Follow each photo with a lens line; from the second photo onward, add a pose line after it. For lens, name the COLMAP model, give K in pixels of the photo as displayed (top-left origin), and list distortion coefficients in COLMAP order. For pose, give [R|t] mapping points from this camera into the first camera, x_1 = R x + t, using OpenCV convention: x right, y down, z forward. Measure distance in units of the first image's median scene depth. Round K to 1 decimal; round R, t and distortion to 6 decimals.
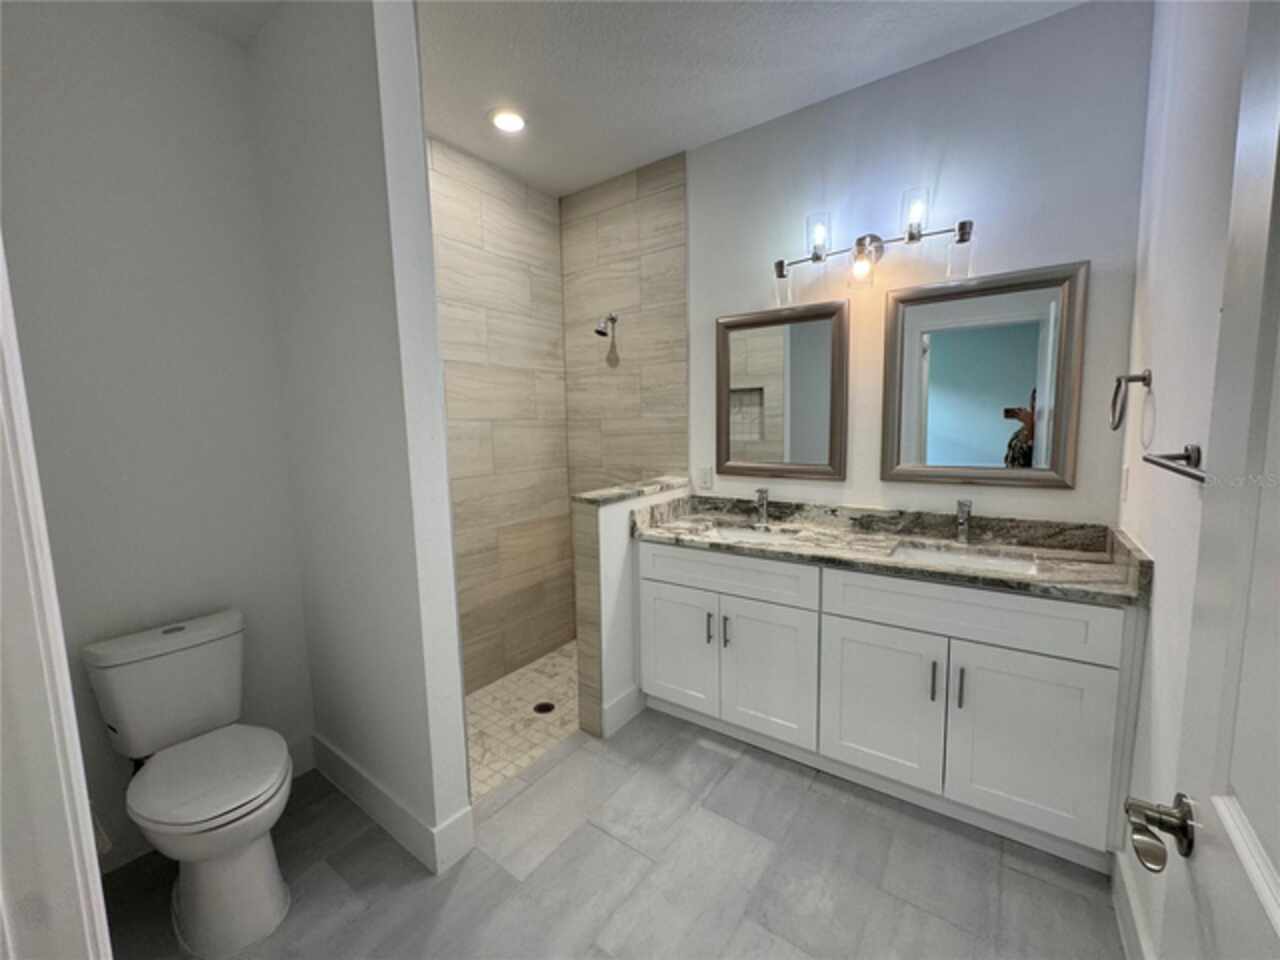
lens RADIAL K [[510.7, 0, 637.5], [0, 510.7, 478.1], [0, 0, 1]] dist [-0.002033, 0.000482]
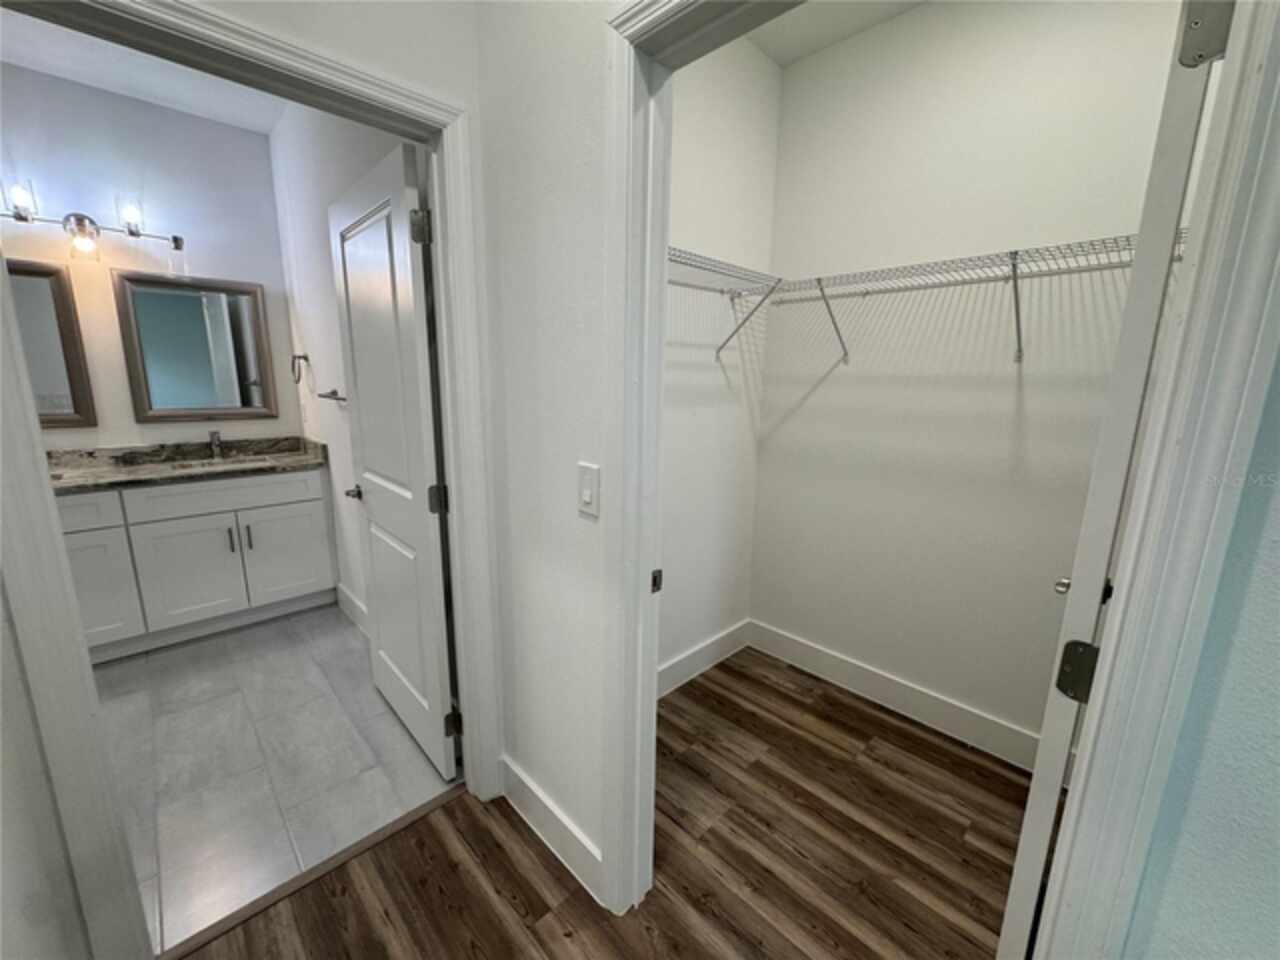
lens RADIAL K [[510.7, 0, 639.3], [0, 510.7, 479.6], [0, 0, 1]] dist [-0.002033, 0.000482]
pose [[0.169336, -0.171605, 0.970504, -0.558578], [0.087552, 0.983451, 0.158618, 0.051466], [-0.981662, 0.058110, 0.181557, -0.432561]]
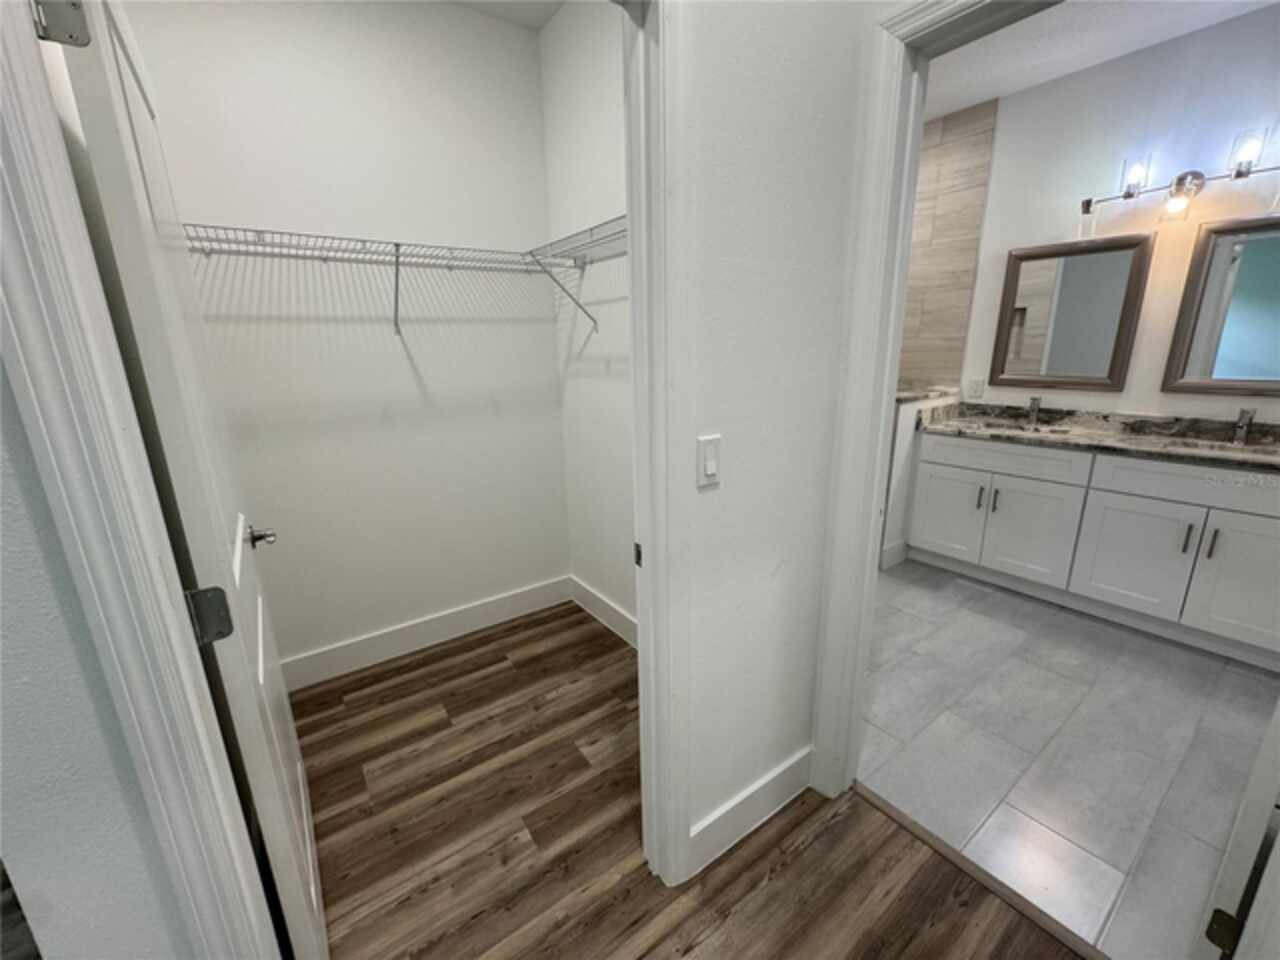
lens RADIAL K [[510.7, 0, 640.6], [0, 510.7, 478.8], [0, 0, 1]] dist [-0.002033, 0.000482]
pose [[0.950206, 0.081832, -0.300685, -0.304362], [-0.035534, 0.987064, 0.156339, 0.063602], [0.309588, -0.137870, 0.940823, -0.526445]]
